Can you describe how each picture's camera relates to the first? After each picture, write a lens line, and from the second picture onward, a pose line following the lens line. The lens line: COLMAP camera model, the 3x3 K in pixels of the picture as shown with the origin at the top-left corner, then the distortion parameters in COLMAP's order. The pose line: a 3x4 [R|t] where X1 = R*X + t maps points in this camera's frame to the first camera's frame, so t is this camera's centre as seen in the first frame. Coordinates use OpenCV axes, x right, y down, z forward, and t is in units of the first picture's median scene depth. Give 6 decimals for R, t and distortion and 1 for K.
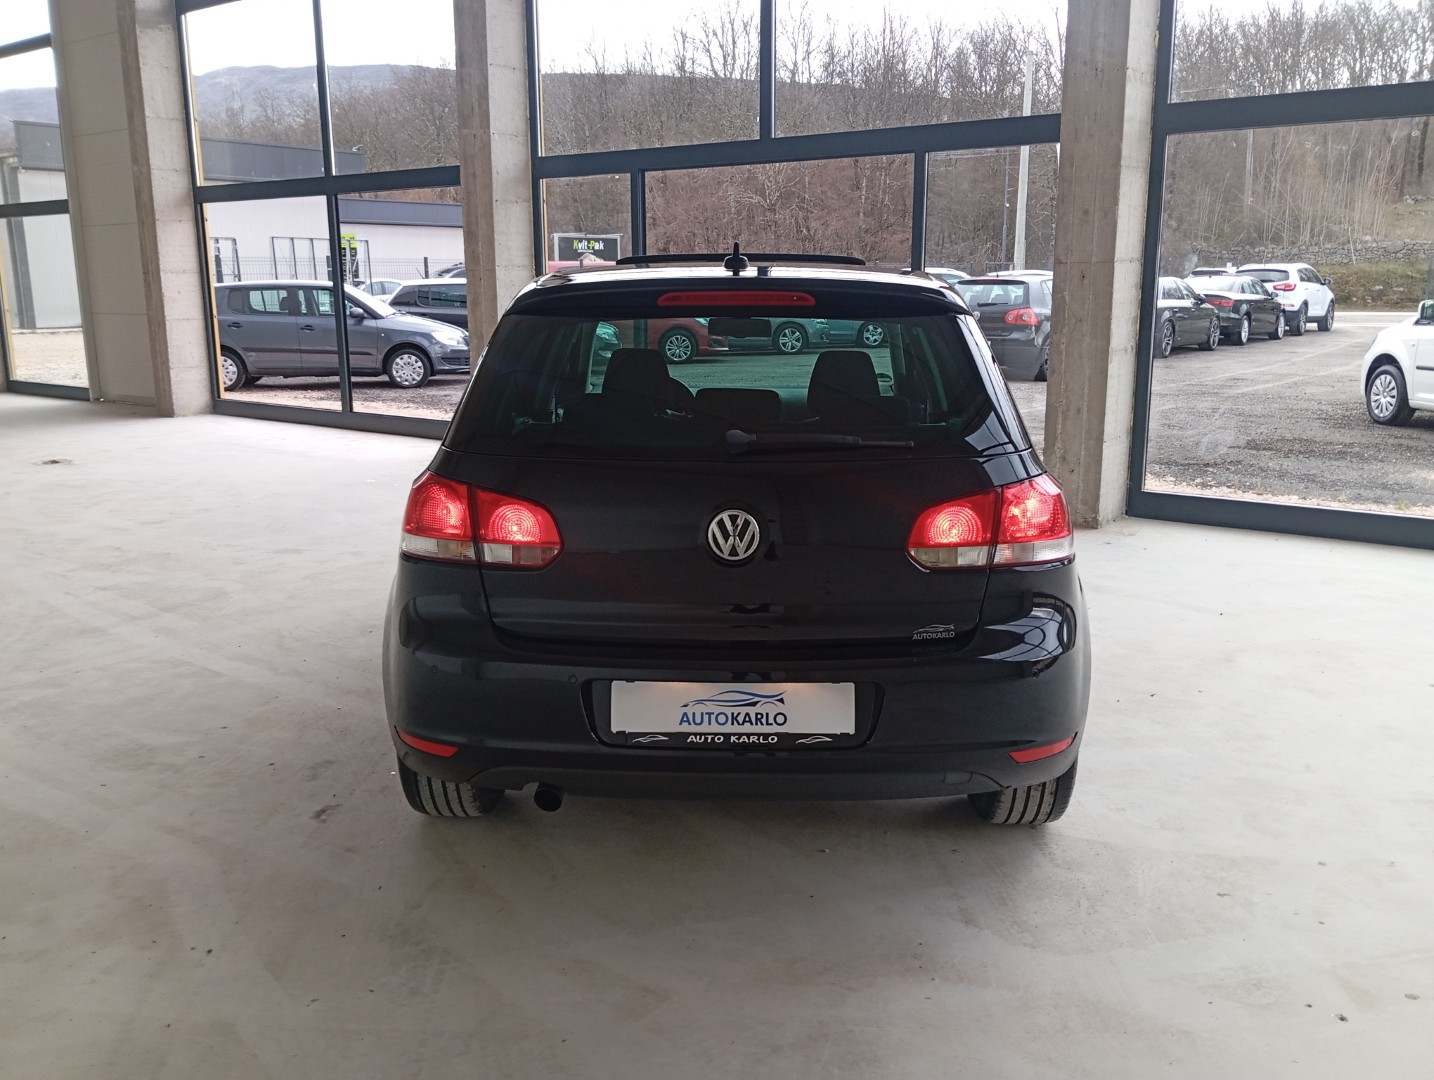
lens RADIAL K [[1229.3, 0, 719.4], [0, 1229.3, 538.0], [0, 0, 1]] dist [0.050122, -0.067536]
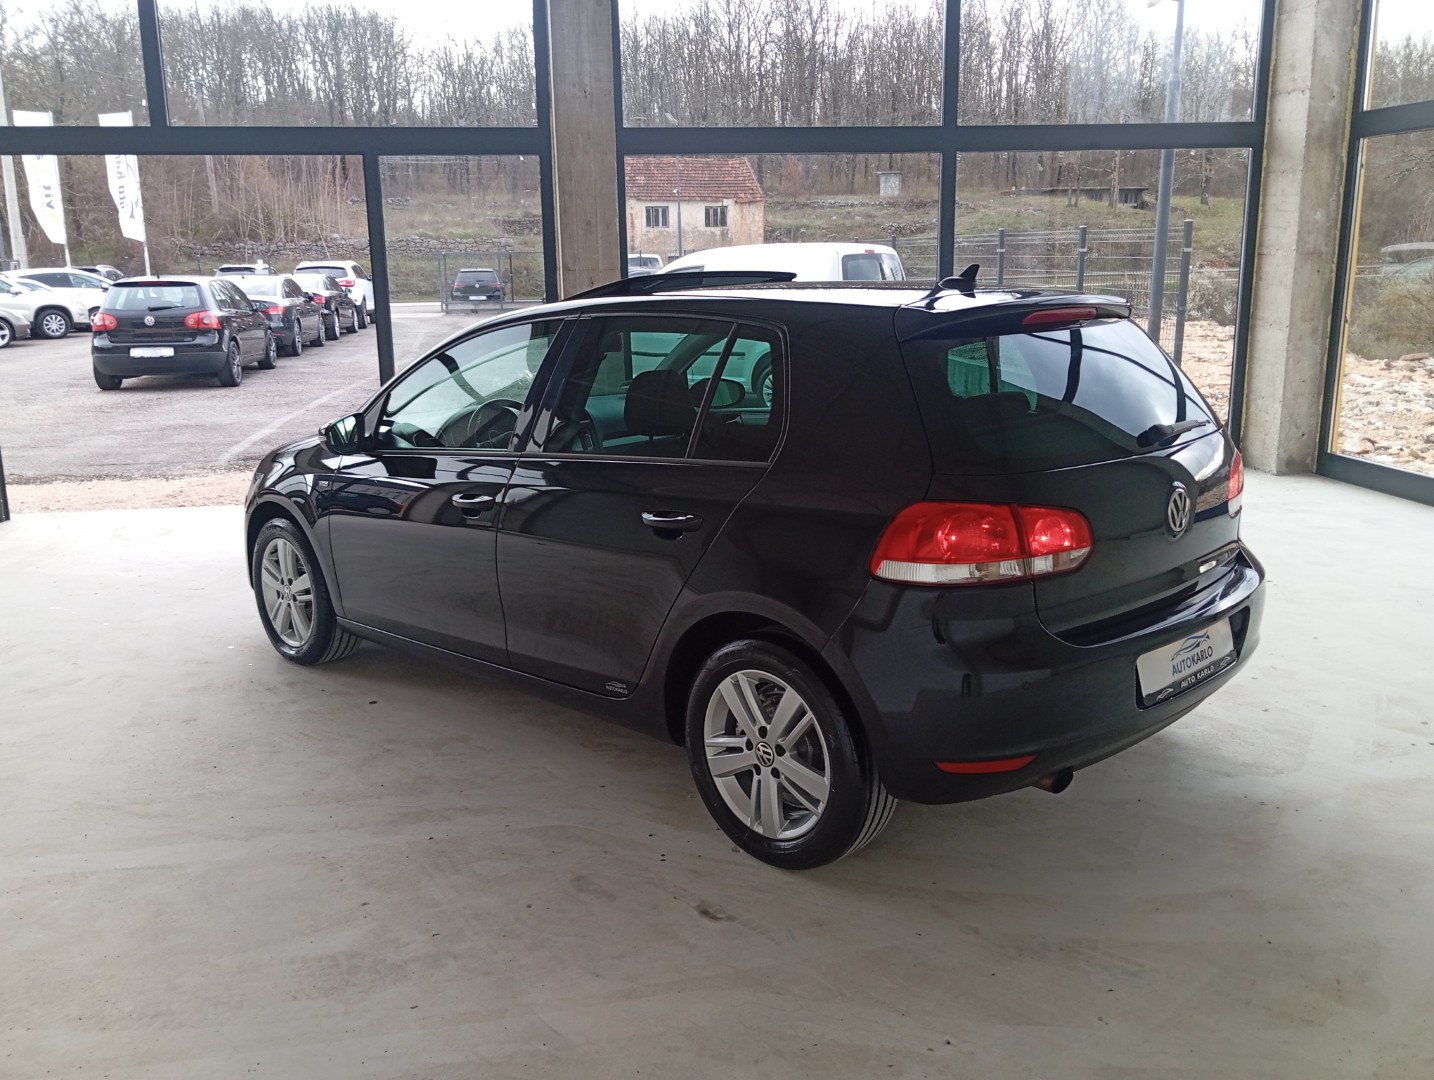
lens RADIAL K [[1229.3, 0, 712.4], [0, 1229.3, 538.0], [0, 0, 1]] dist [0.050122, -0.067536]
pose [[0.695512, -0.164870, 0.699343, -0.419762], [0.161890, 0.984249, 0.071034, -0.049178], [-0.700039, 0.063811, 0.711248, 0.165943]]
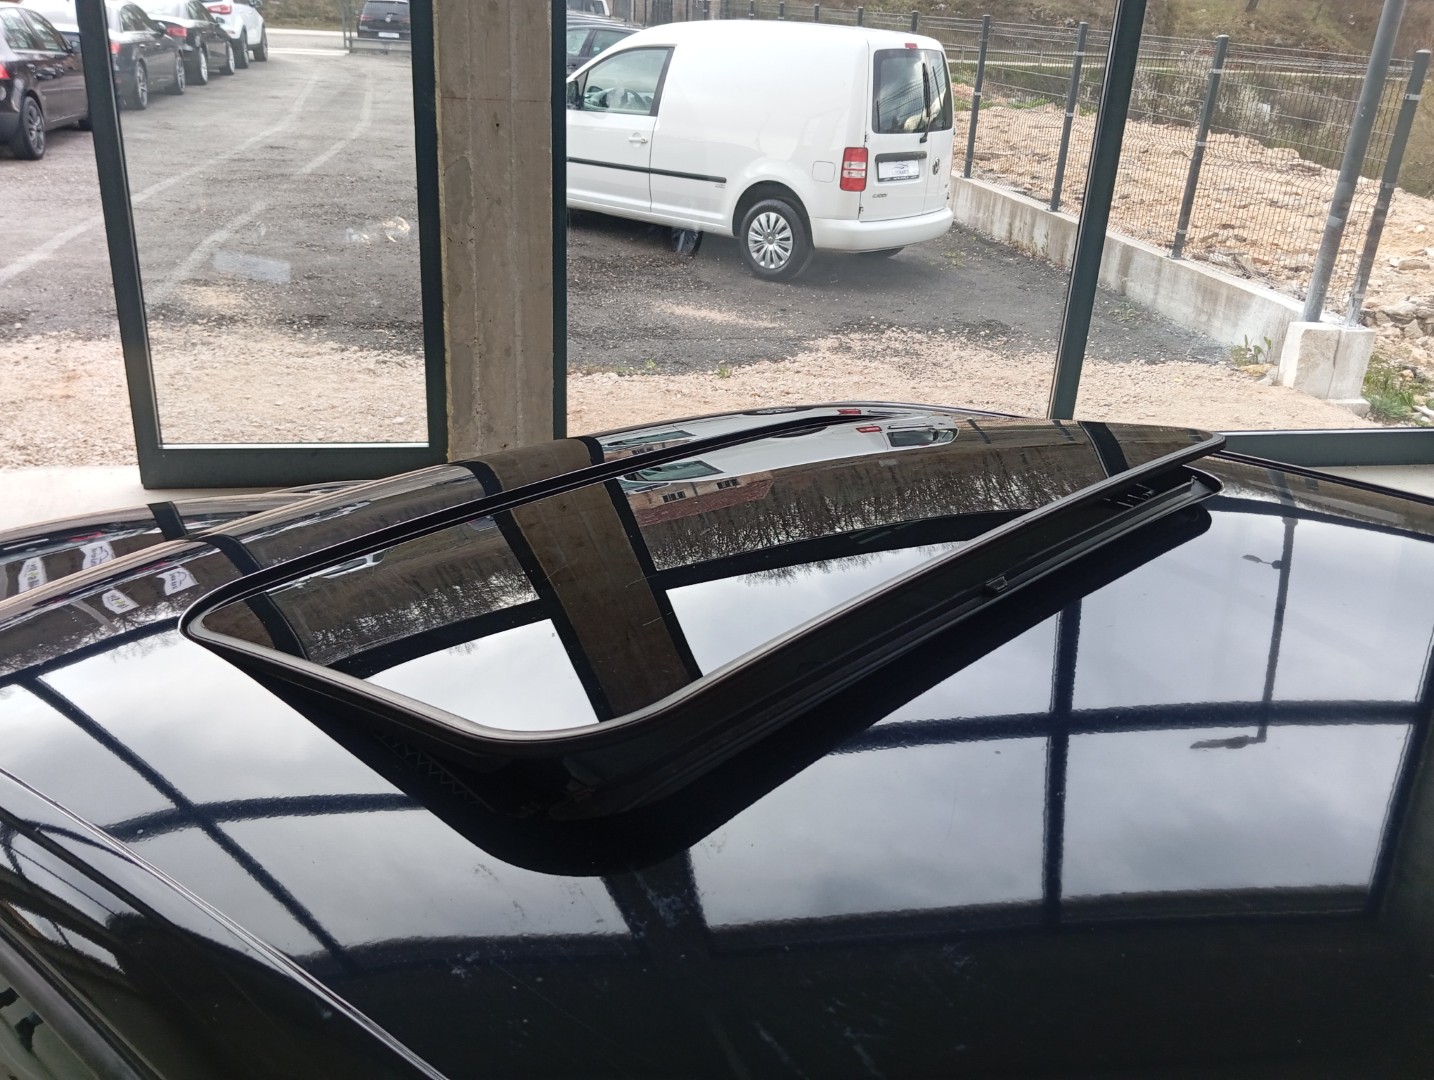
lens RADIAL K [[1229.3, 0, 720.6], [0, 1229.3, 545.9], [0, 0, 1]] dist [0.050122, -0.067536]
pose [[0.660821, -0.264862, 0.702256, -0.093942], [0.099280, 0.958289, 0.268005, -0.164280], [-0.743948, -0.107383, 0.659553, 0.509729]]
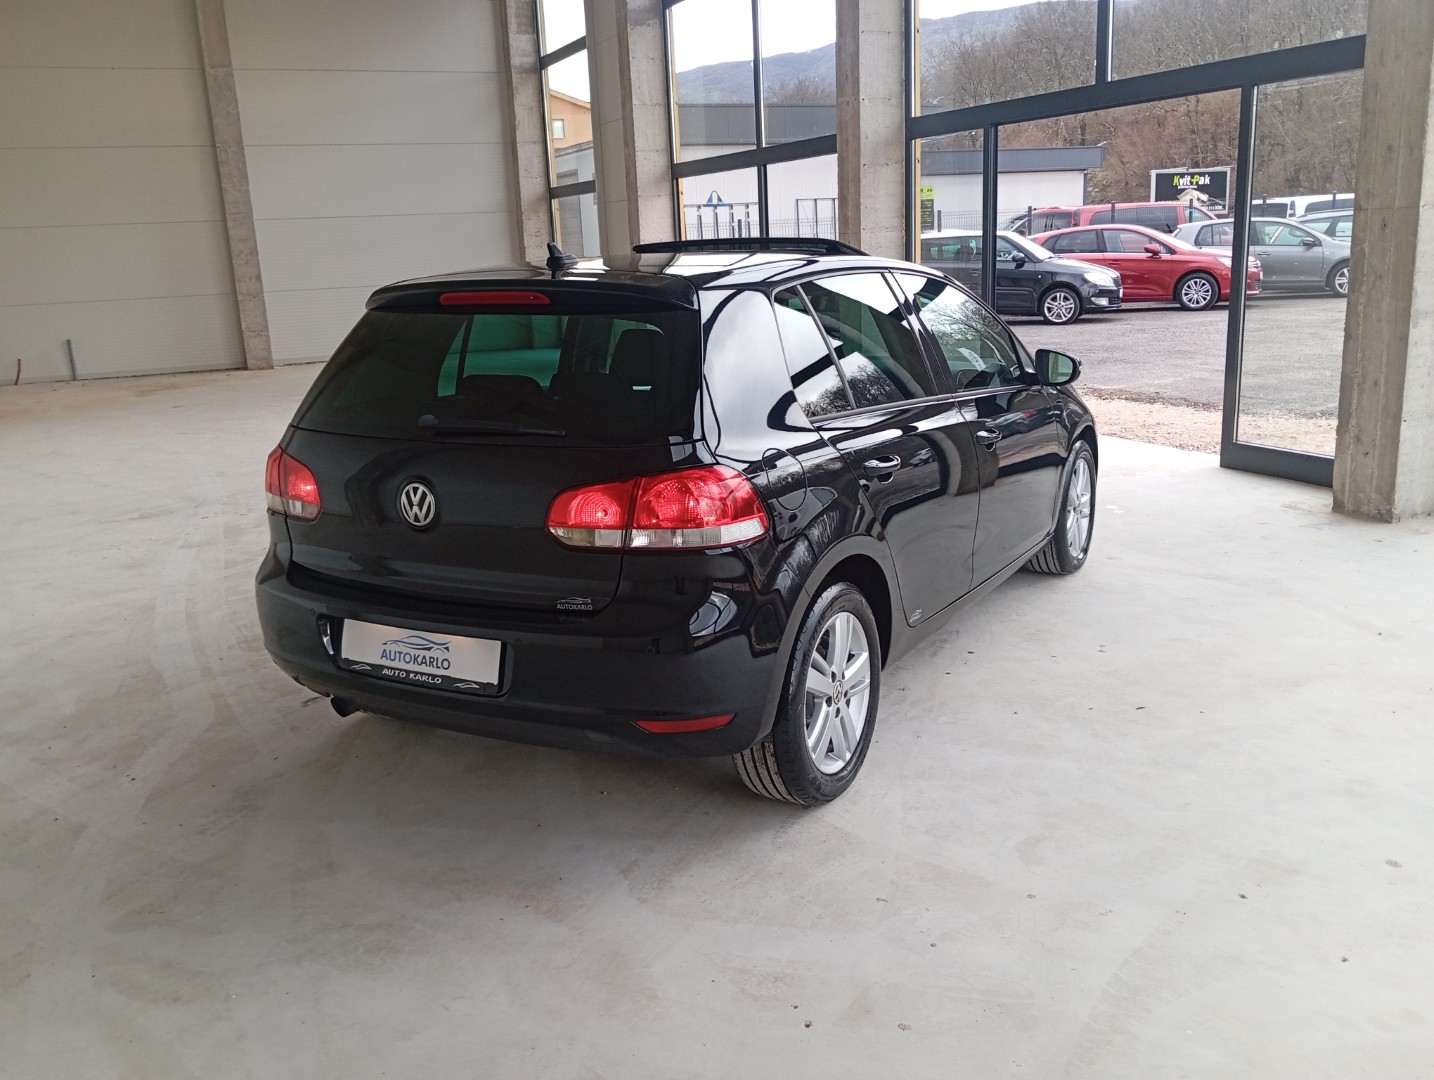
lens RADIAL K [[1229.3, 0, 726.0], [0, 1229.3, 538.3], [0, 0, 1]] dist [0.050122, -0.067536]
pose [[0.884880, 0.077646, -0.459303, 0.296541], [-0.057580, 0.996680, 0.057557, -0.020011], [0.462247, -0.024484, 0.886413, 0.031566]]
